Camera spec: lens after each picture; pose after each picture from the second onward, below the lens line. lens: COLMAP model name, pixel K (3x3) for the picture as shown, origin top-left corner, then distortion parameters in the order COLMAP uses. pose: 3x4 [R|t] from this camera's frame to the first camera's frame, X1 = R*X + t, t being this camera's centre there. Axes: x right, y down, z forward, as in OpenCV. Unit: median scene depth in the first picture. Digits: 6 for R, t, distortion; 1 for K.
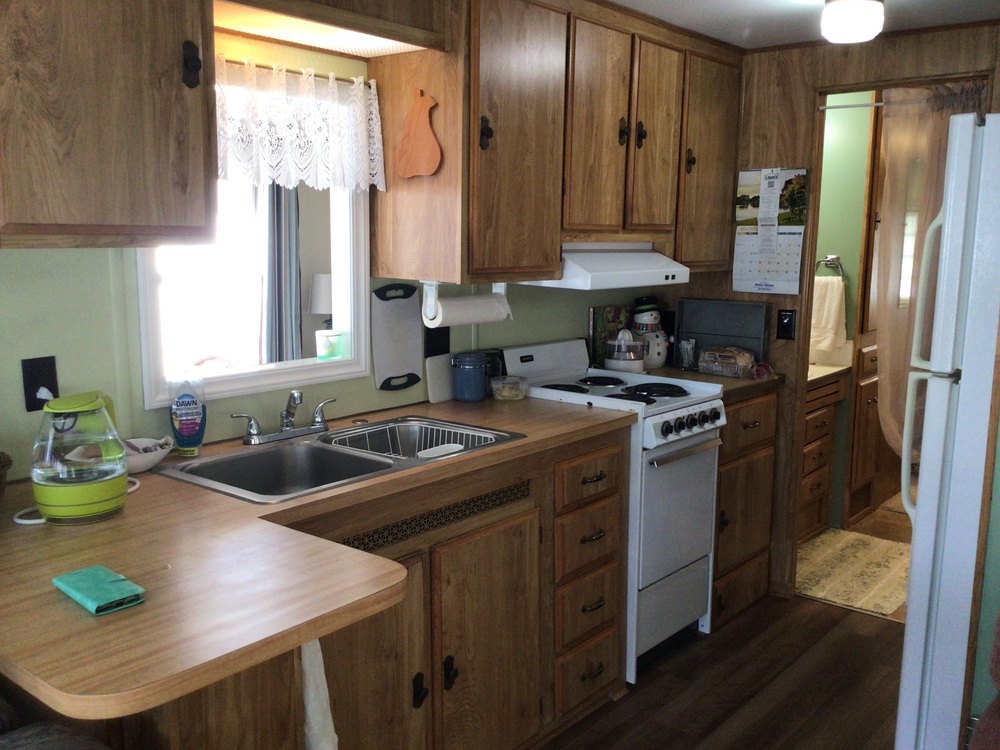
lens RADIAL K [[900.0, 0, 496.9], [0, 900.0, 381.6], [0, 0, 1]] dist [0.024396, -0.054383]
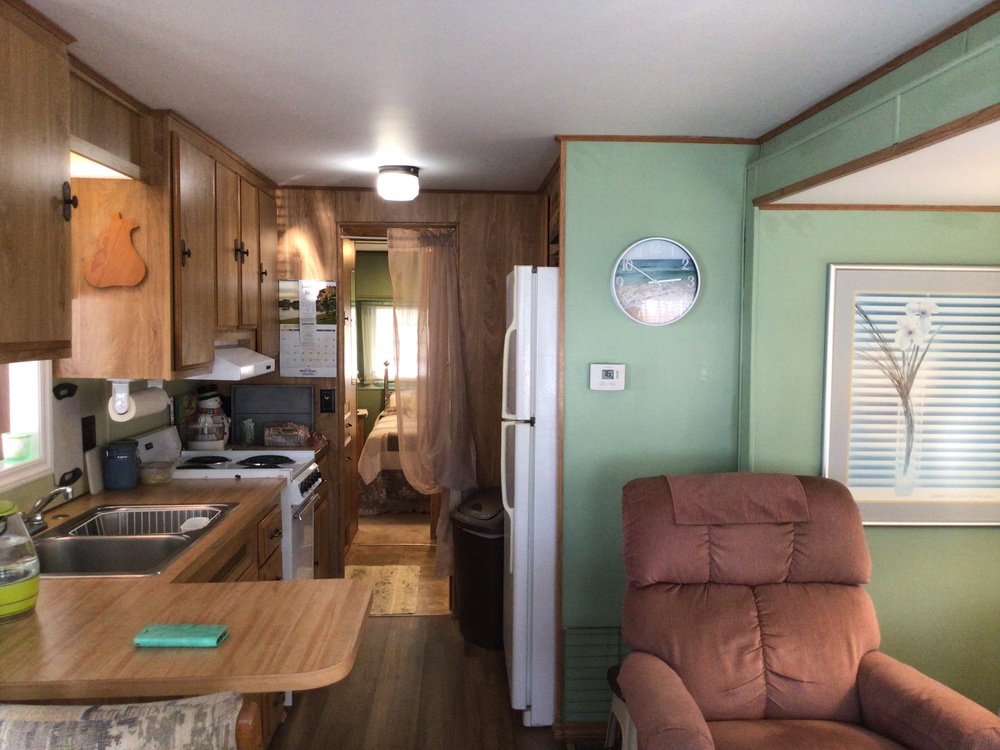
lens RADIAL K [[900.0, 0, 500.7], [0, 900.0, 373.1], [0, 0, 1]] dist [0.024396, -0.054383]
pose [[0.724981, -0.041688, 0.687507, -0.415956], [0.109818, 0.992394, -0.055629, -0.005506], [-0.679958, 0.115831, 0.724044, -0.100002]]
